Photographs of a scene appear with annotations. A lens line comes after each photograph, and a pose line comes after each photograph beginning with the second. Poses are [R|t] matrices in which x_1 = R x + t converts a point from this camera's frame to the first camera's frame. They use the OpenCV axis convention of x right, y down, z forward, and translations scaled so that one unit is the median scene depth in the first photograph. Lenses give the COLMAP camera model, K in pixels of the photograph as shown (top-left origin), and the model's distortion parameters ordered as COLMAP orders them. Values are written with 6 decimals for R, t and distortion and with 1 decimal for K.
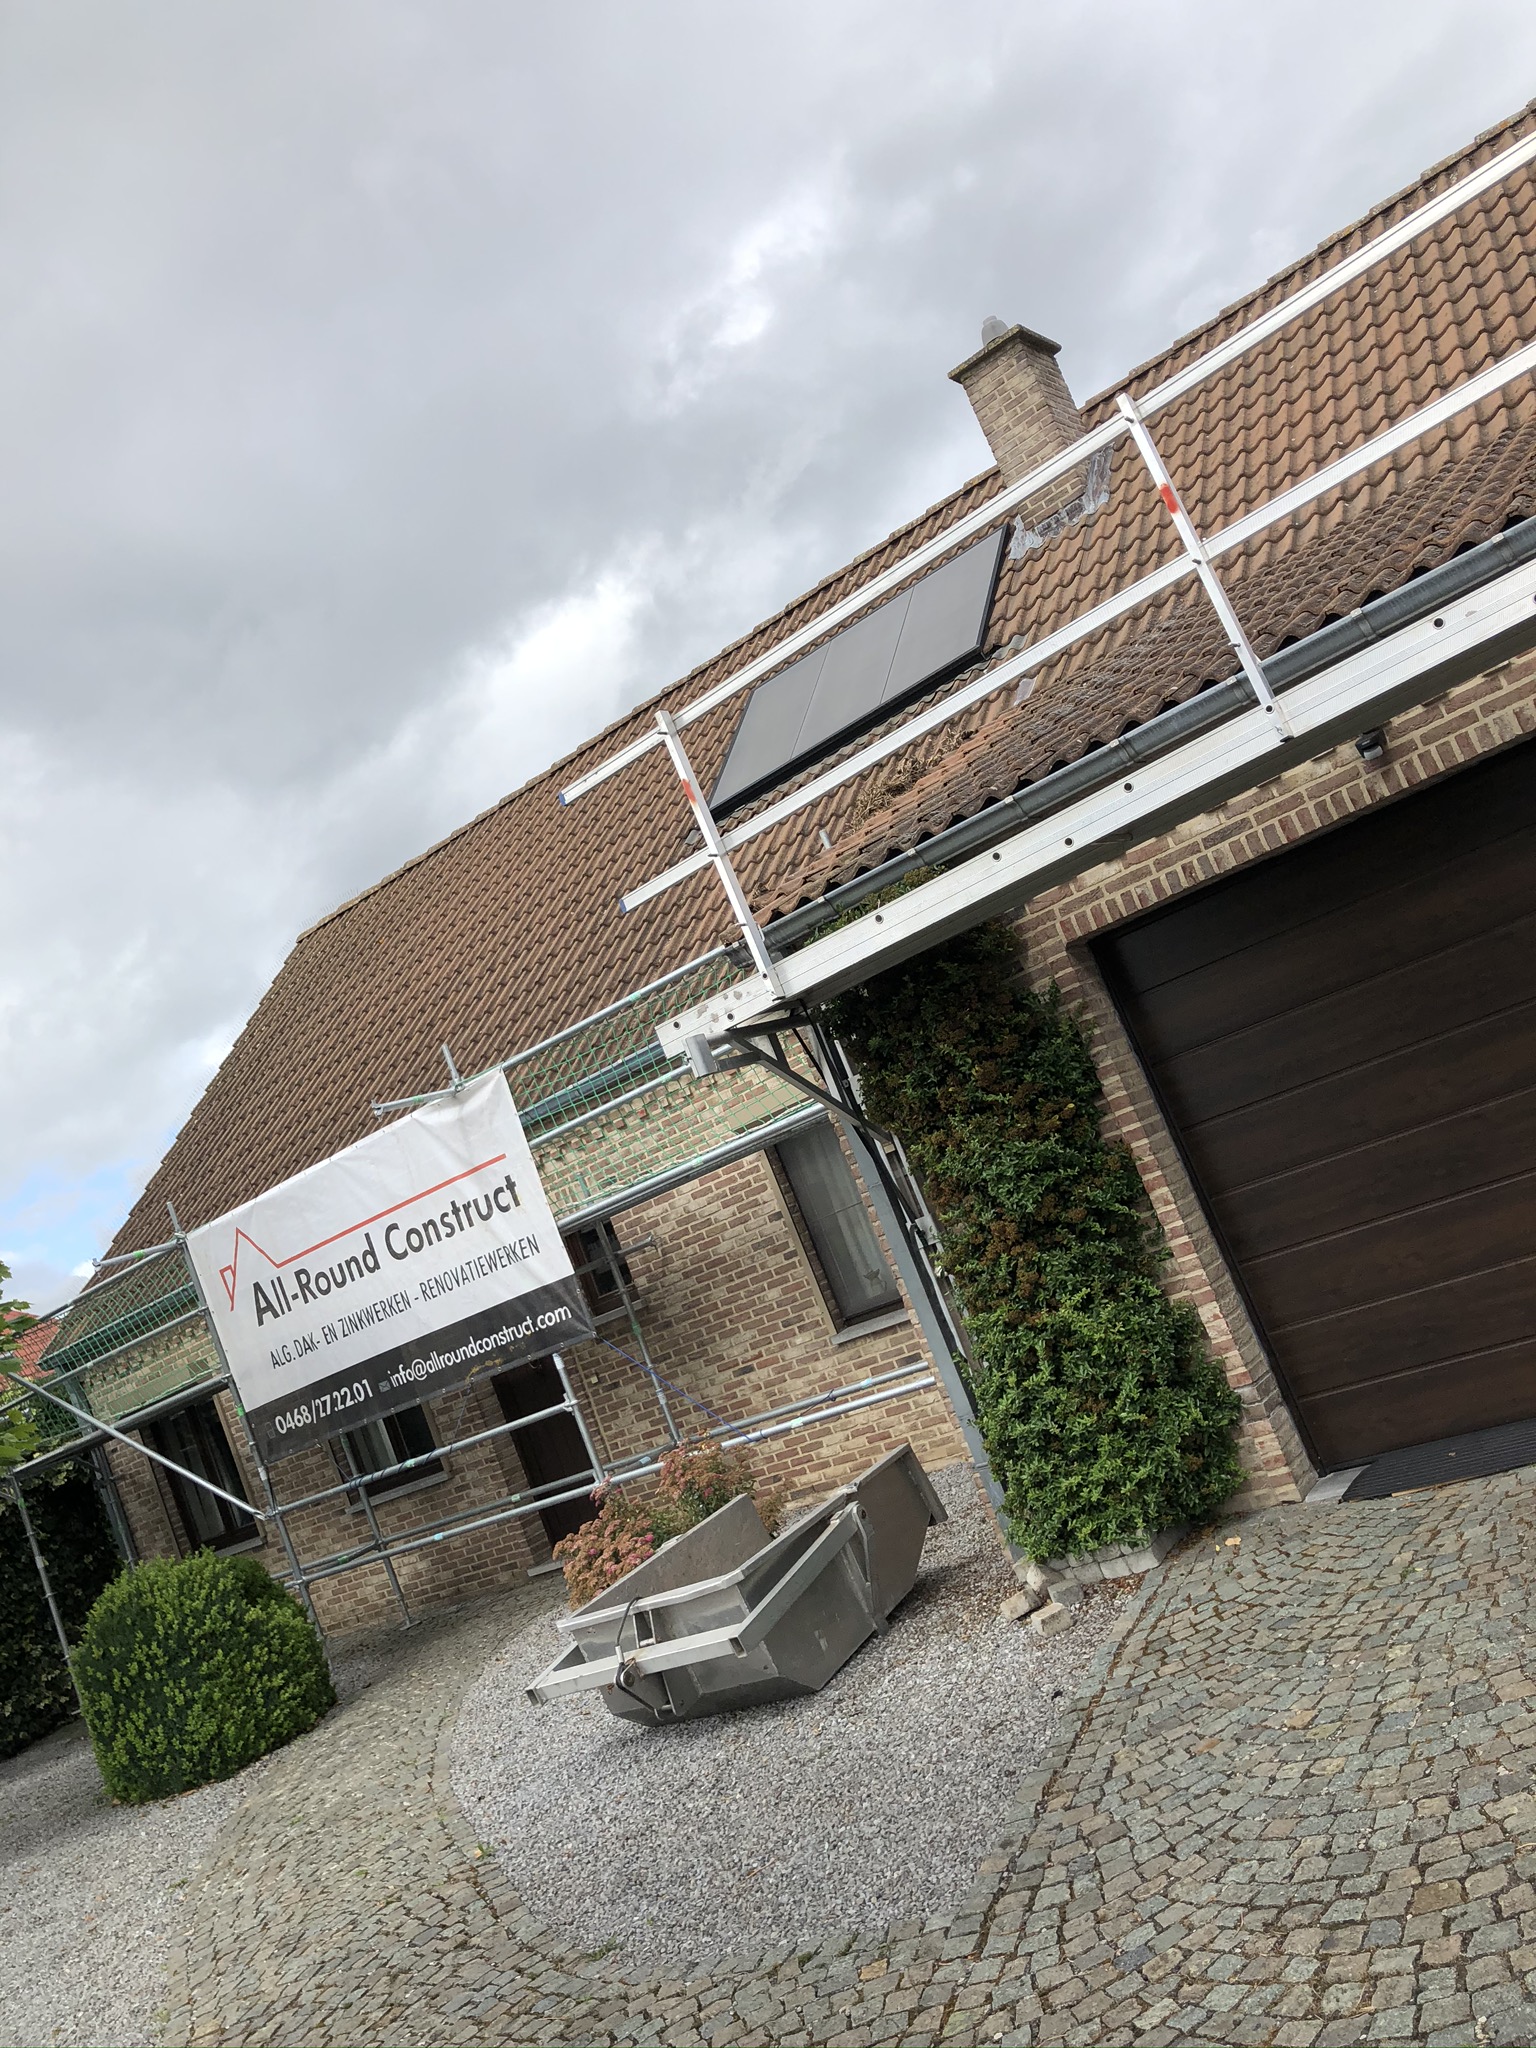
lens RADIAL K [[1651.6, 0, 773.9], [0, 1651.6, 993.4], [0, 0, 1]] dist [0.006966, 0.014279]
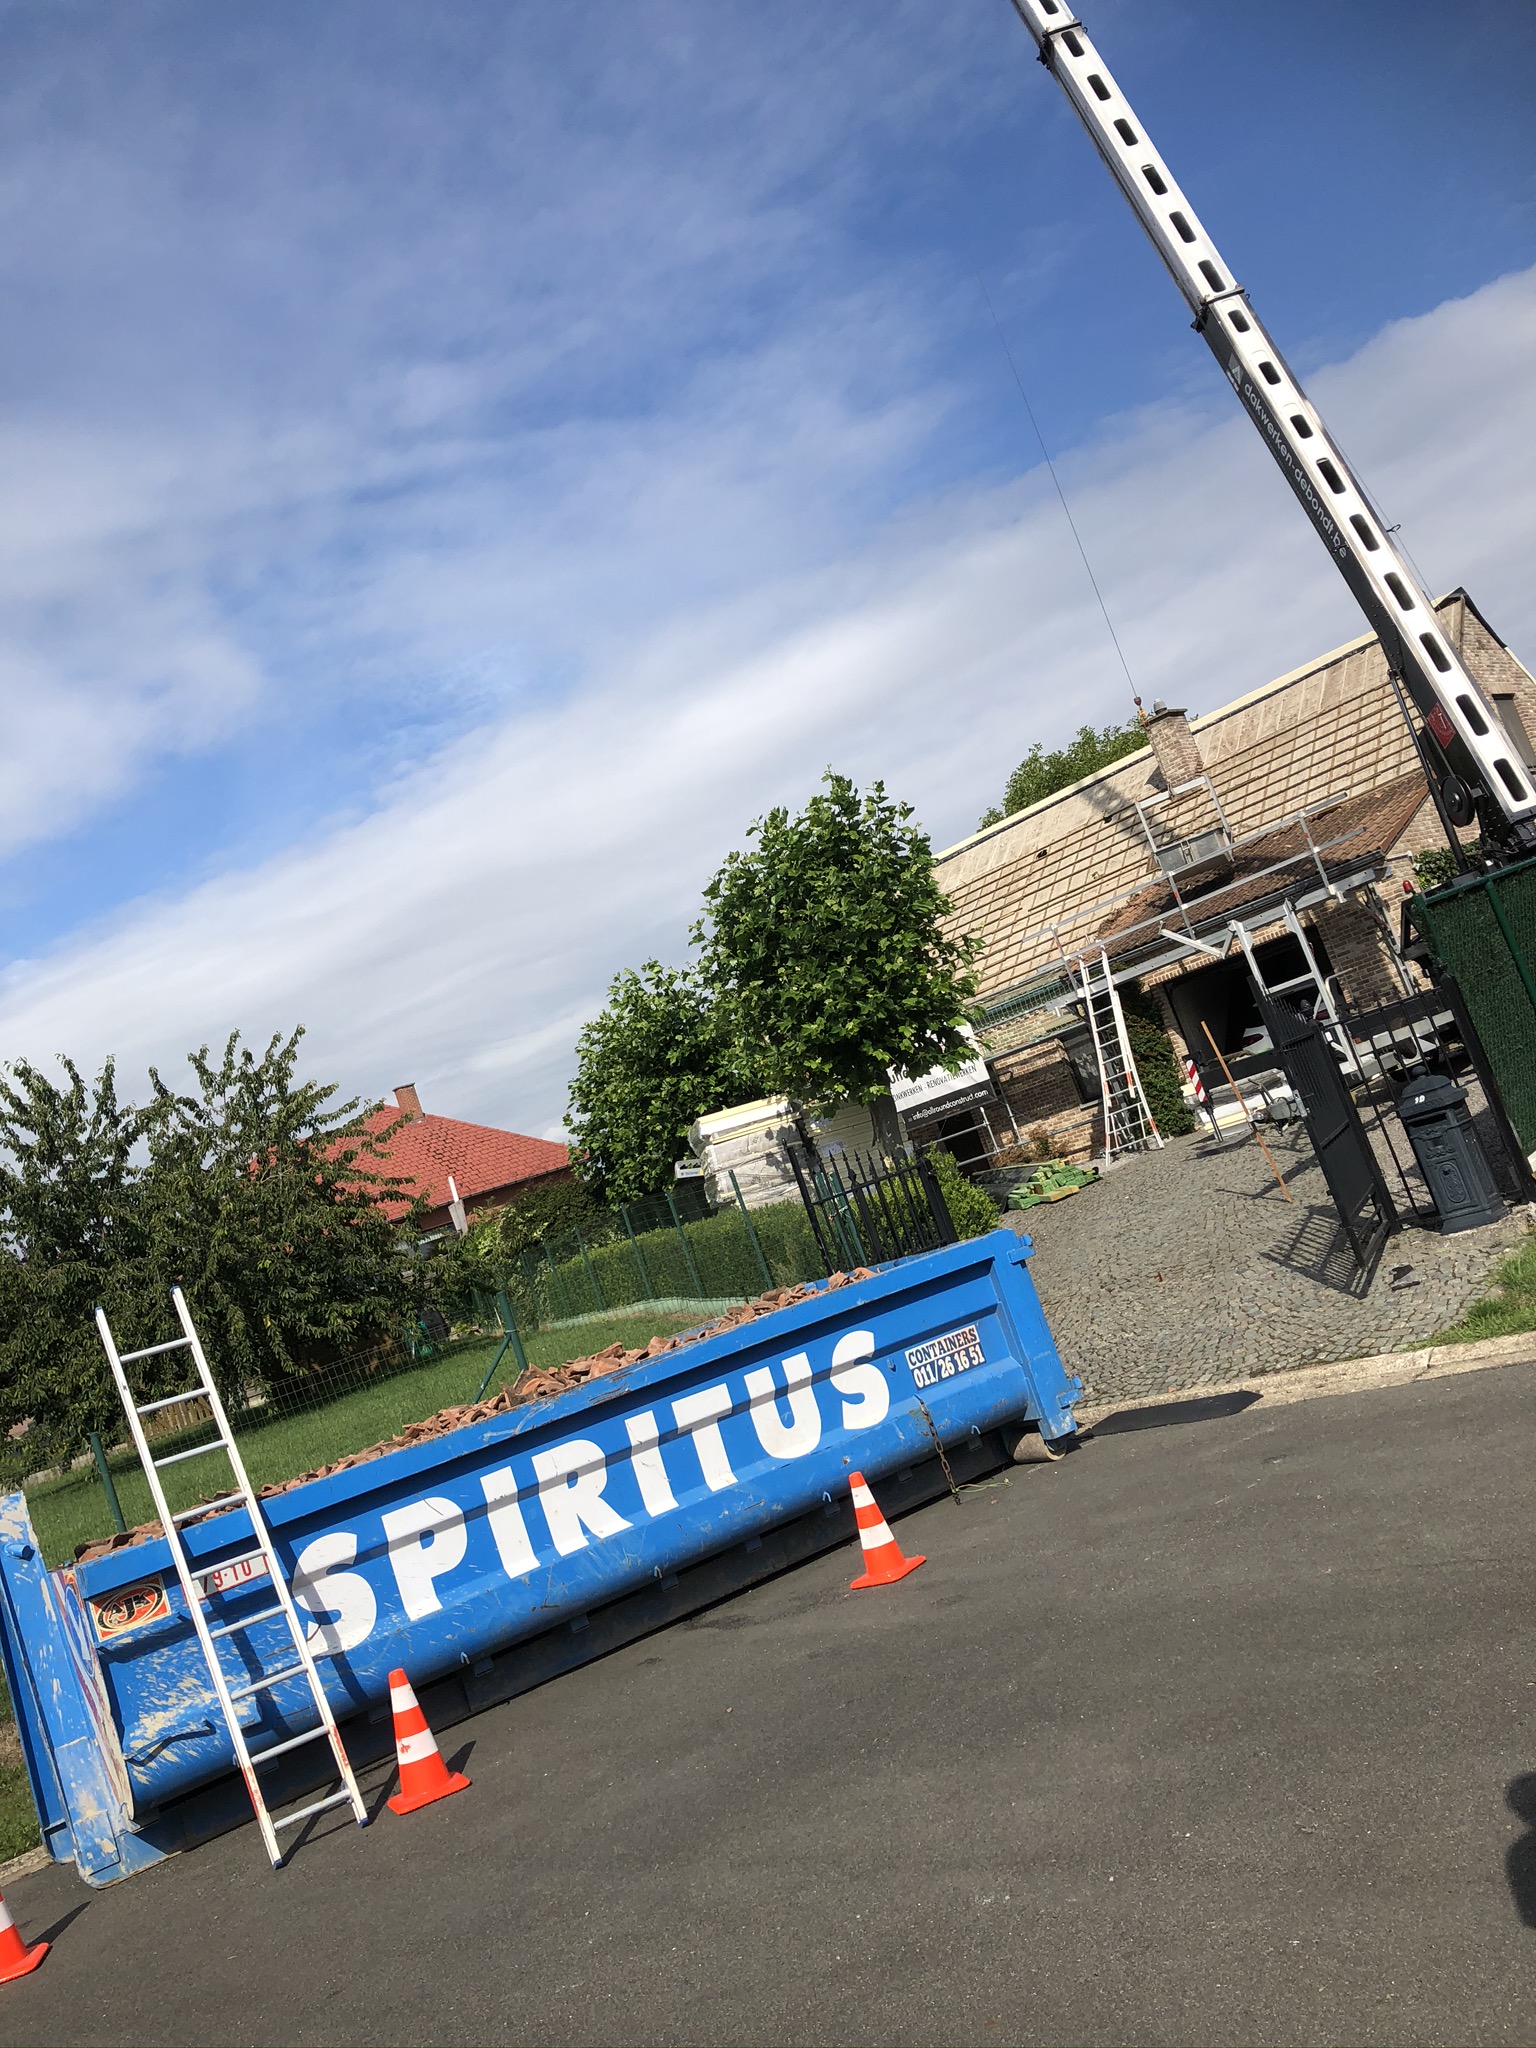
lens RADIAL K [[1650.2, 0, 768.0], [0, 1650.2, 1024.0], [0, 0, 1]] dist [0.146087, -0.237368]
pose [[0.994131, 0.027773, -0.104556, -0.194644], [-0.020128, 0.997093, 0.073482, -0.122309], [0.106293, -0.070946, 0.991801, -1.799779]]
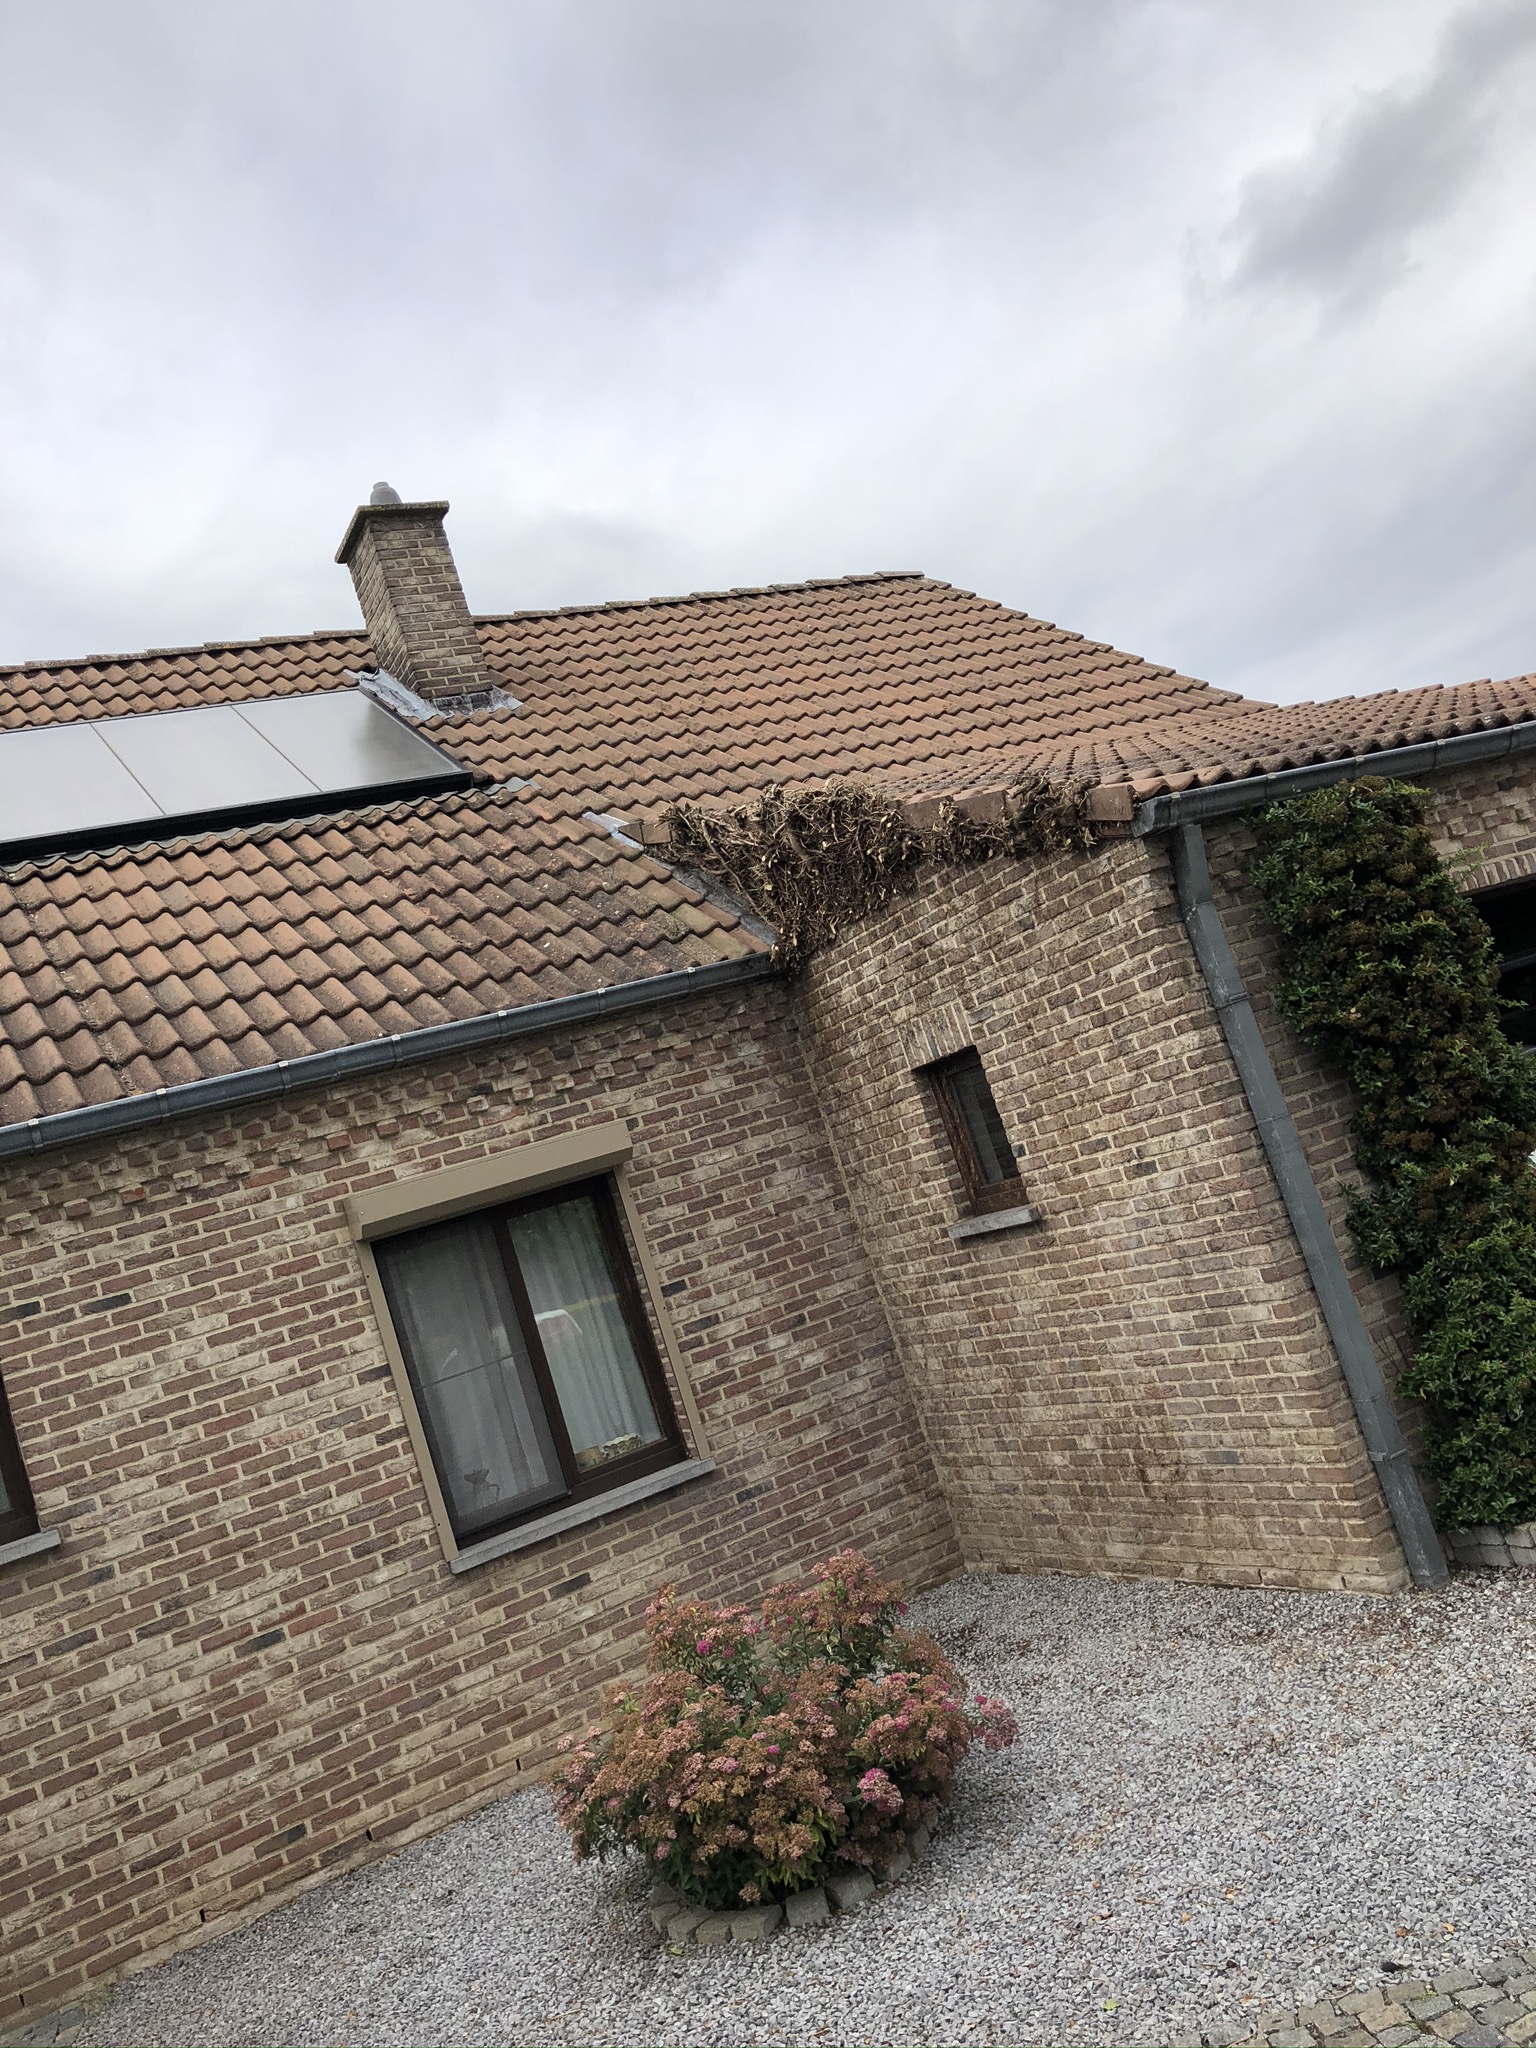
lens RADIAL K [[1633.8, 0, 720.9], [0, 1633.8, 1080.1], [0, 0, 1]] dist [-0.004494, 0.016432]
pose [[0.501802, 0.296163, 0.812701, -0.474386], [-0.001017, 0.939759, -0.341837, 0.239888], [-0.864982, 0.170708, 0.471873, 0.547661]]
